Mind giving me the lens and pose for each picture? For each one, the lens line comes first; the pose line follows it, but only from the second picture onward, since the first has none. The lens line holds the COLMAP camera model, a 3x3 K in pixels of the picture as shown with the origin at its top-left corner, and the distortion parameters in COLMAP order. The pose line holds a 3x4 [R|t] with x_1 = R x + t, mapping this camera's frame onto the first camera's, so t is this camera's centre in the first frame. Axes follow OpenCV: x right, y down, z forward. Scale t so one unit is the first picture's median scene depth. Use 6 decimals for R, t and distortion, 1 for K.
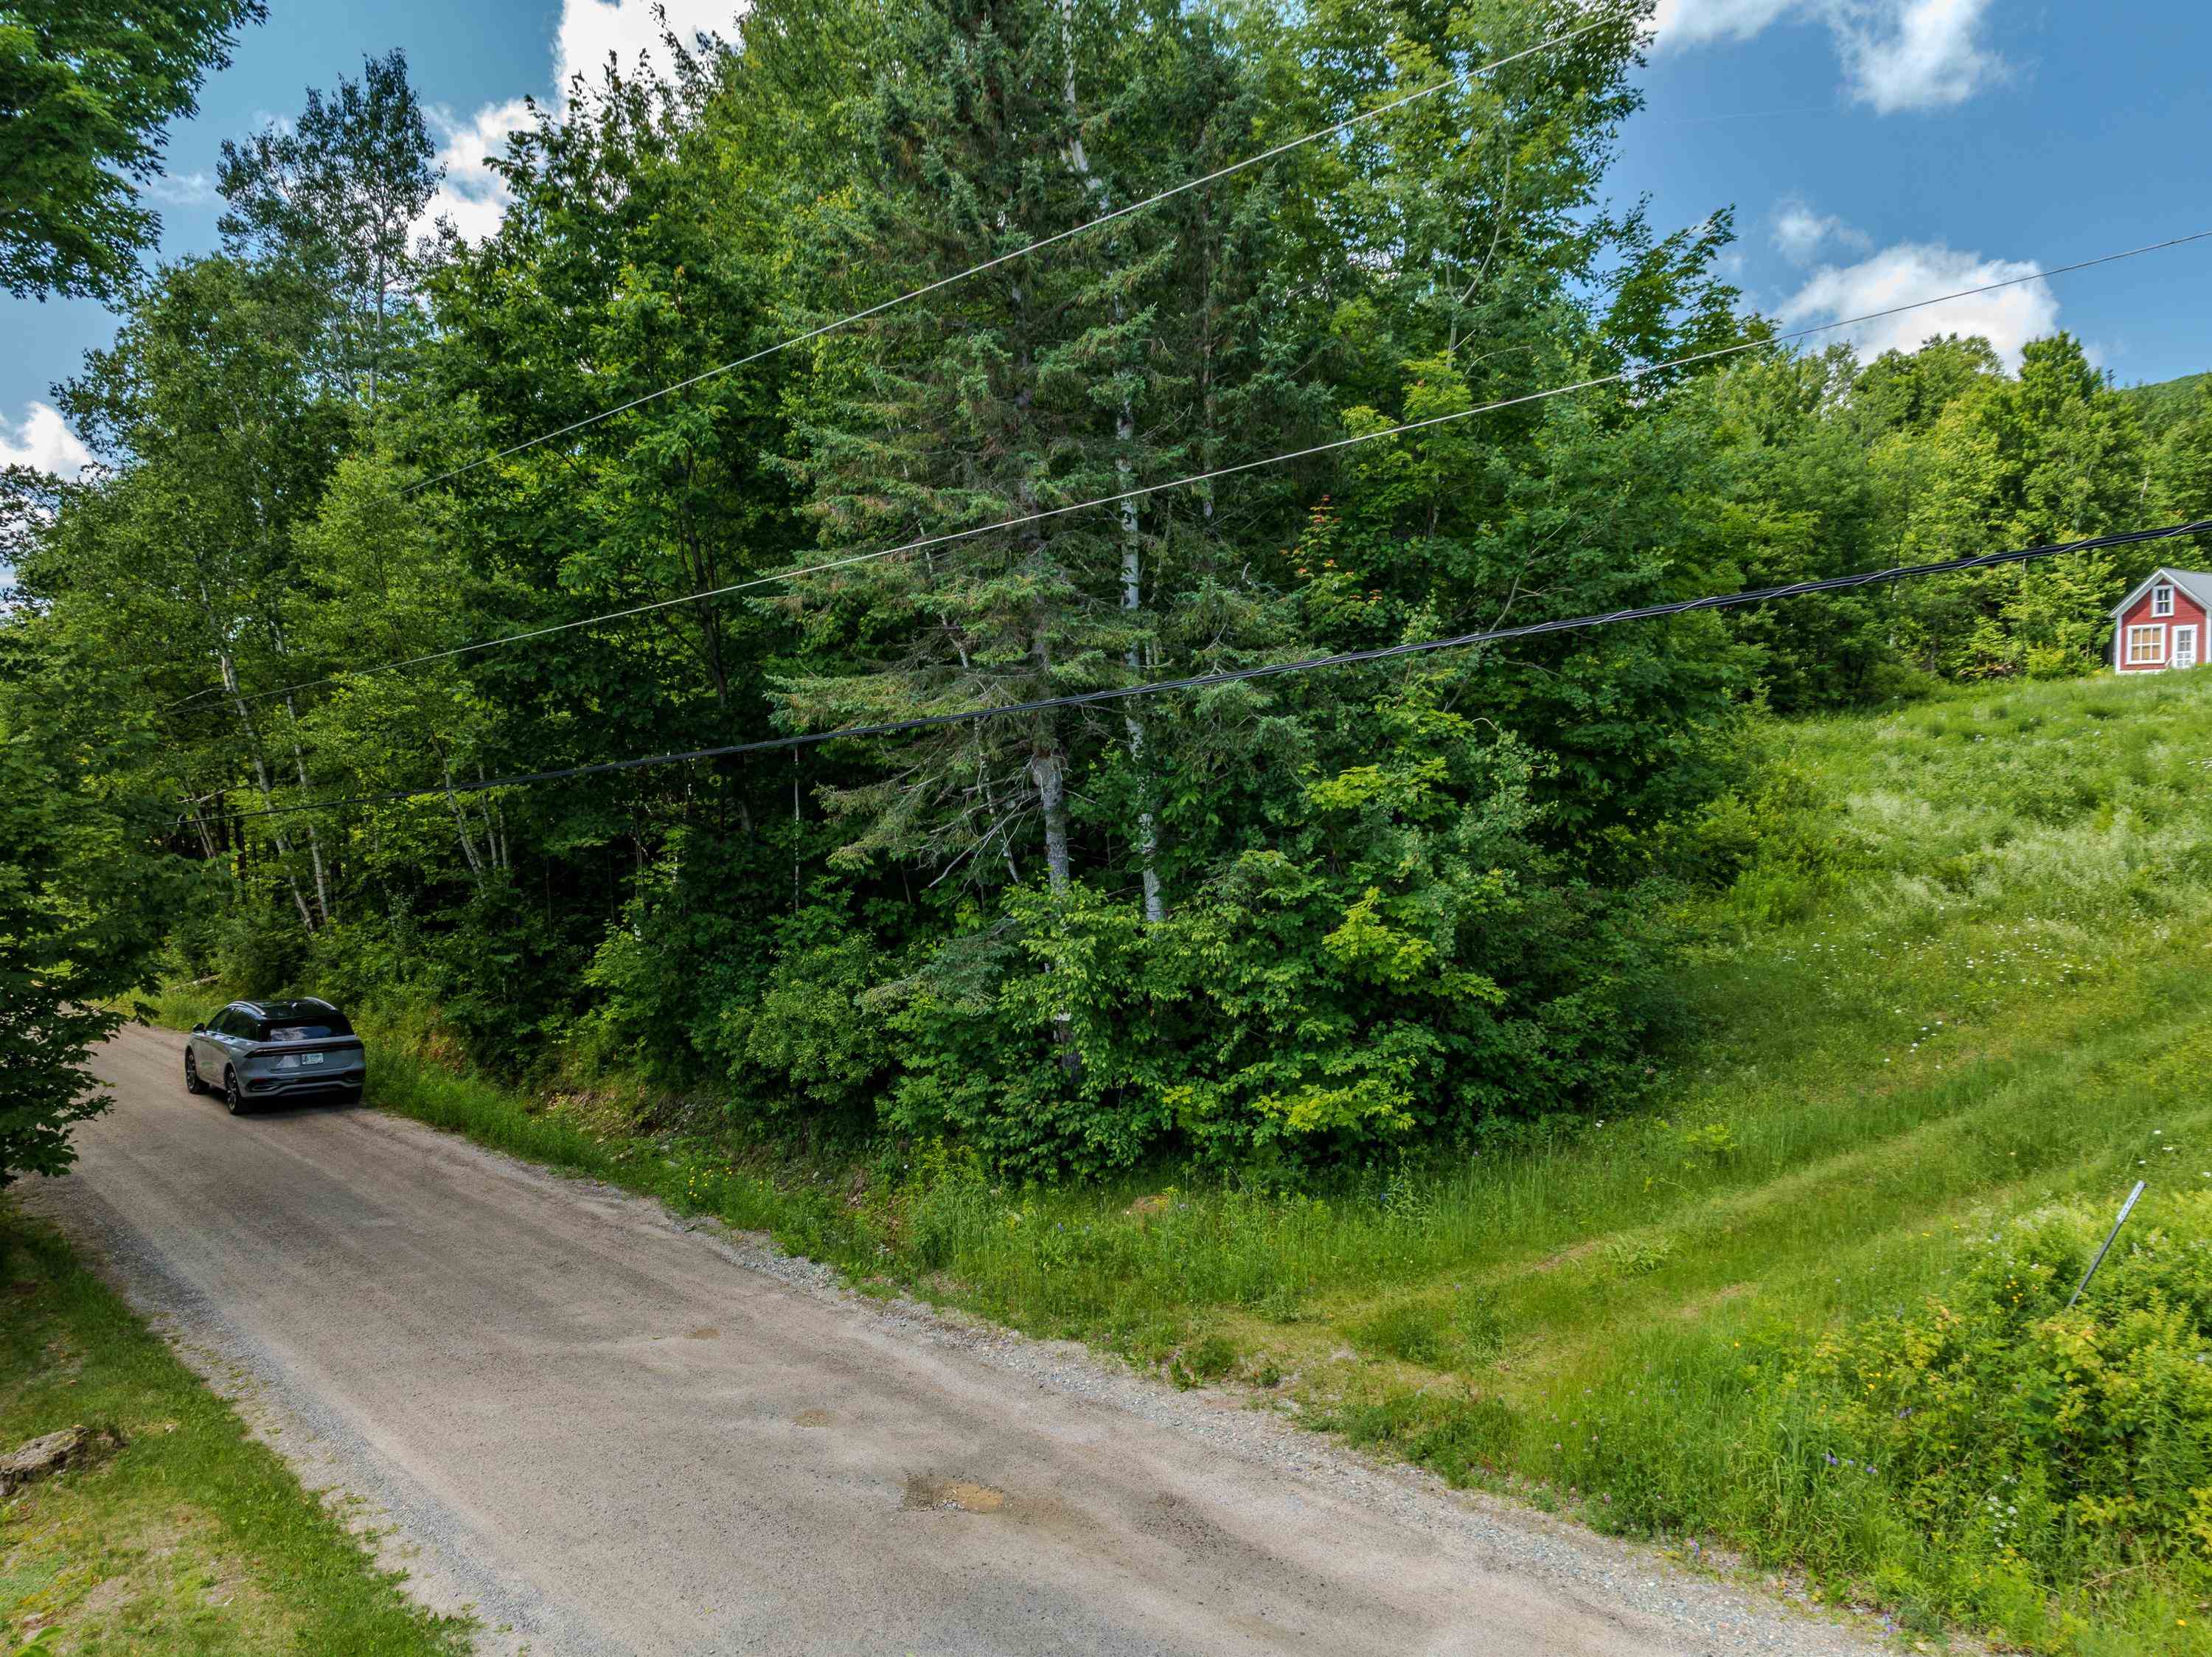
lens RADIAL K [[1554.6, 0, 1105.1], [0, 1554.6, 824.9], [0, 0, 1]] dist [-0.032215, 0.021006]
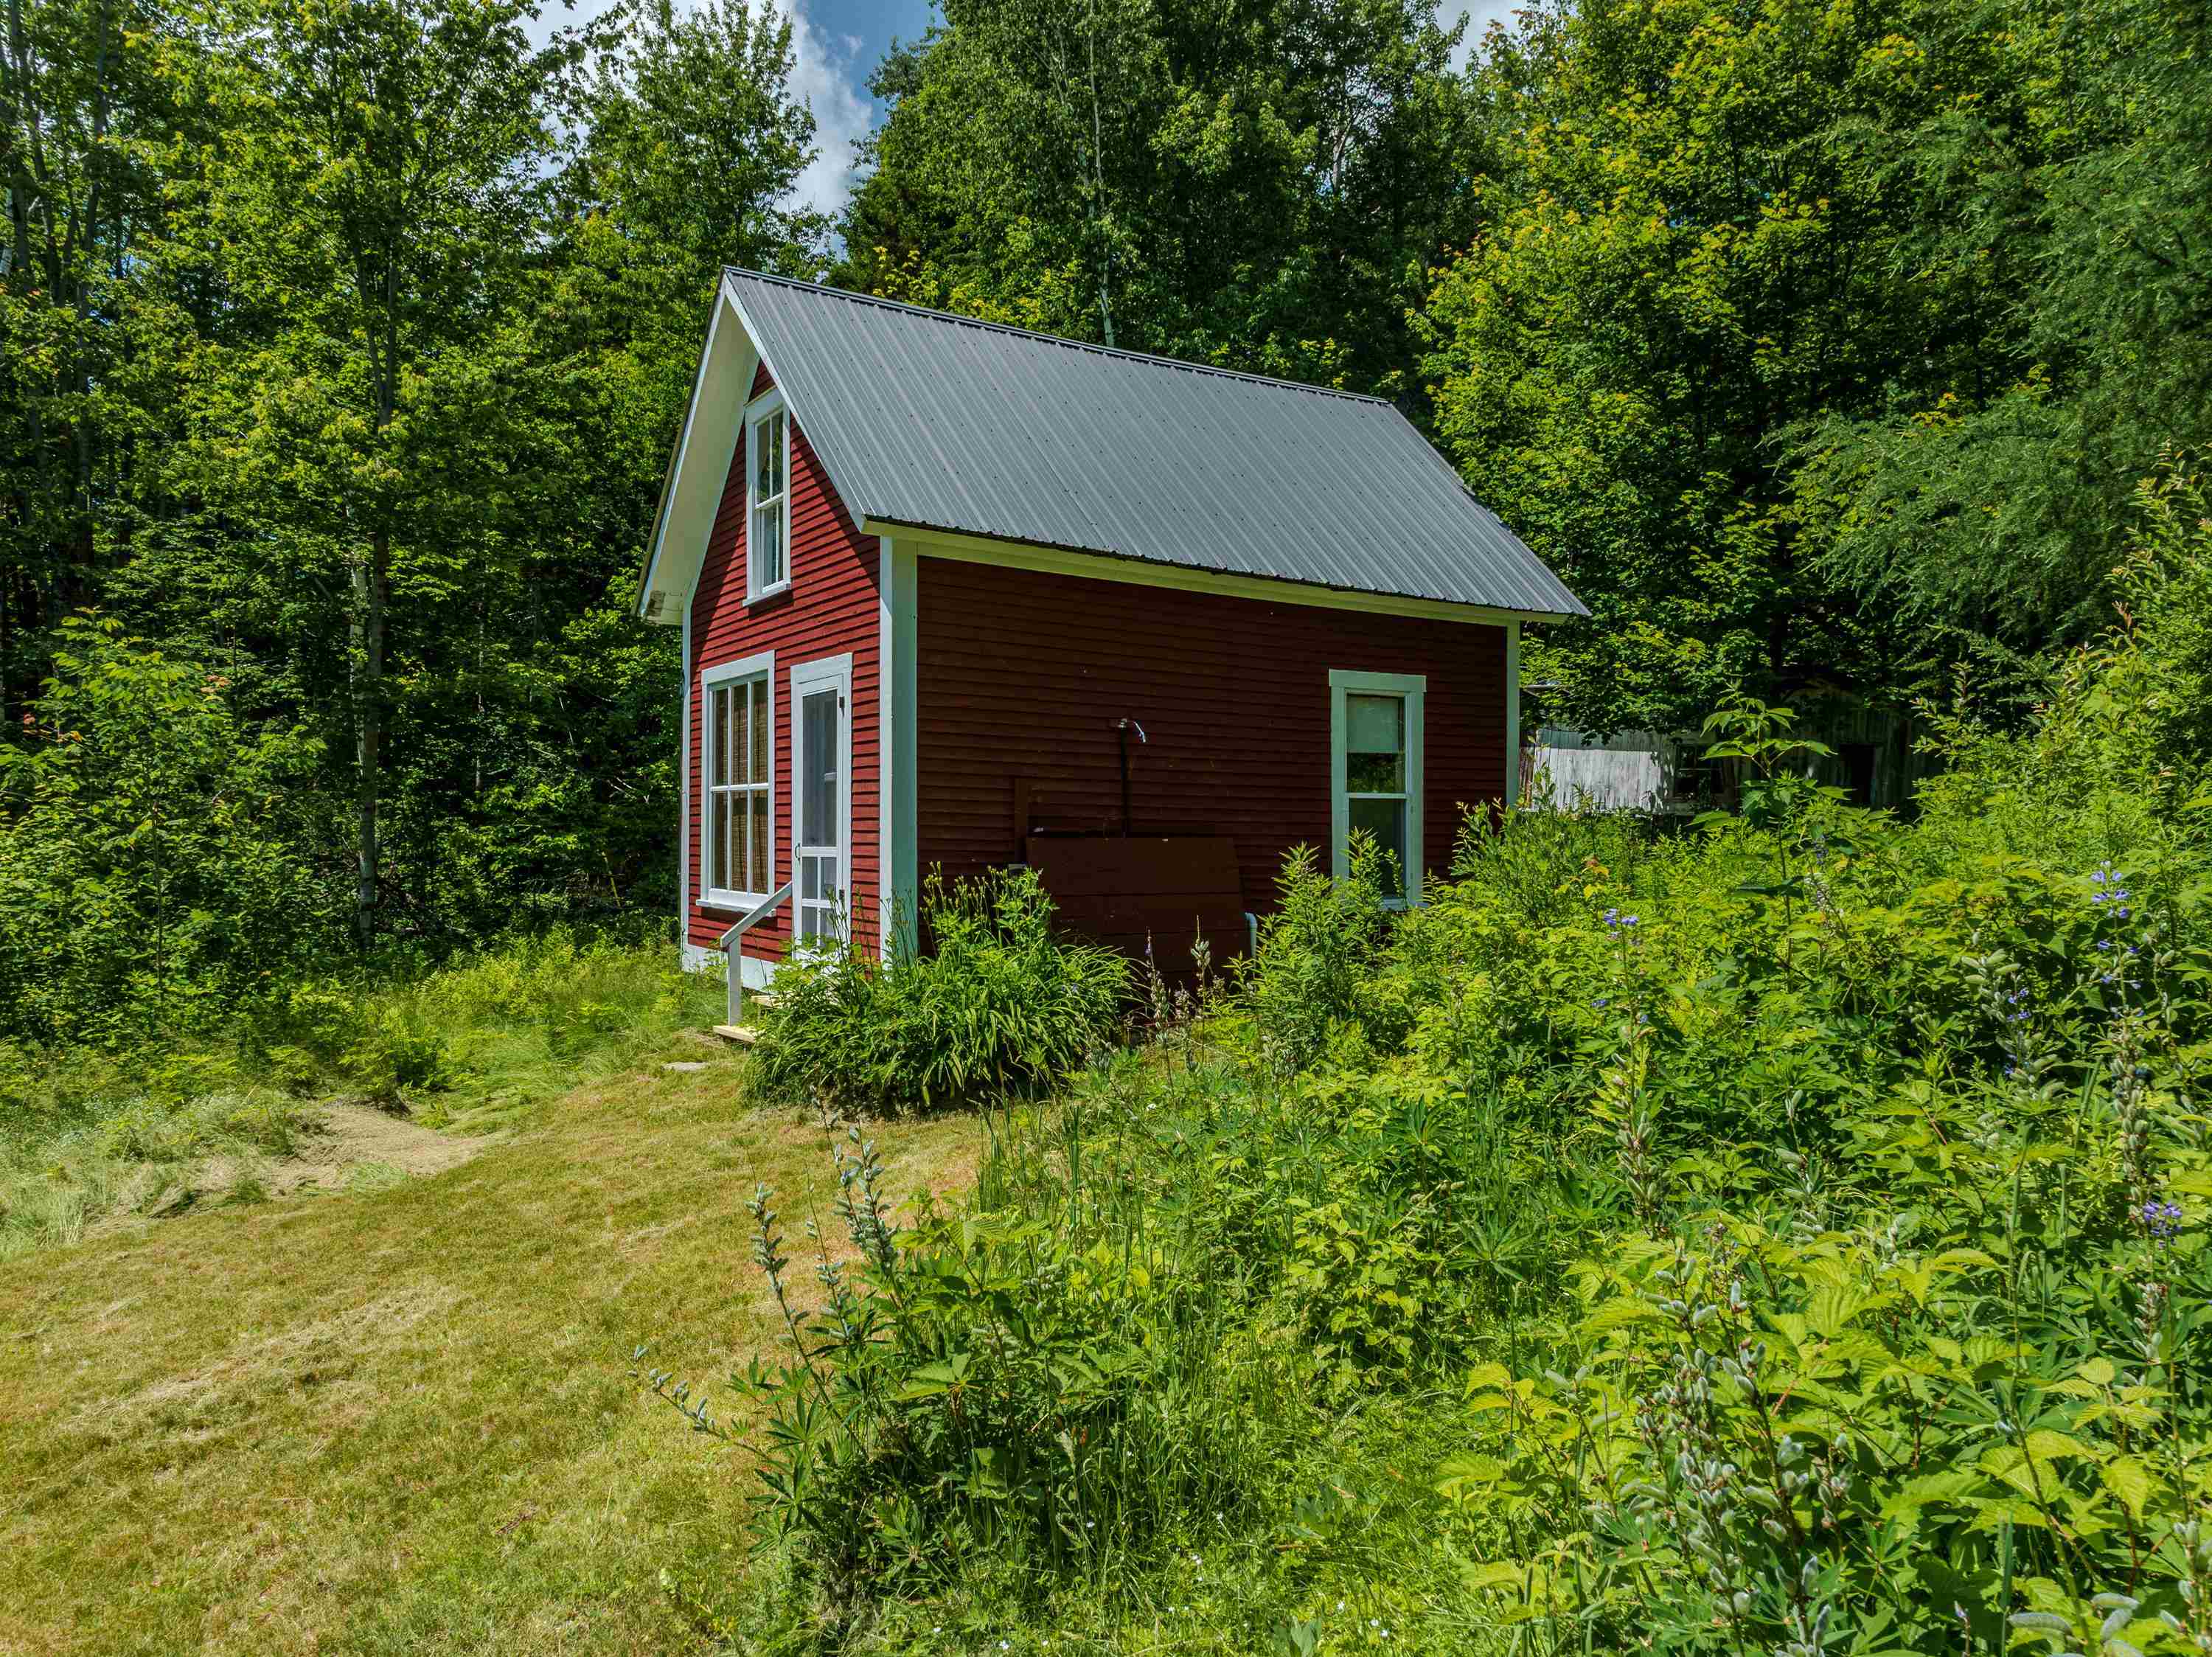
lens RADIAL K [[1554.6, 0, 1105.1], [0, 1554.6, 824.9], [0, 0, 1]] dist [-0.032215, 0.021006]
pose [[0.999910, 0.013418, -0.000601, 3.280686], [-0.013427, 0.997366, -0.071283, -0.473708], [-0.000357, 0.071284, 0.997456, 3.885508]]
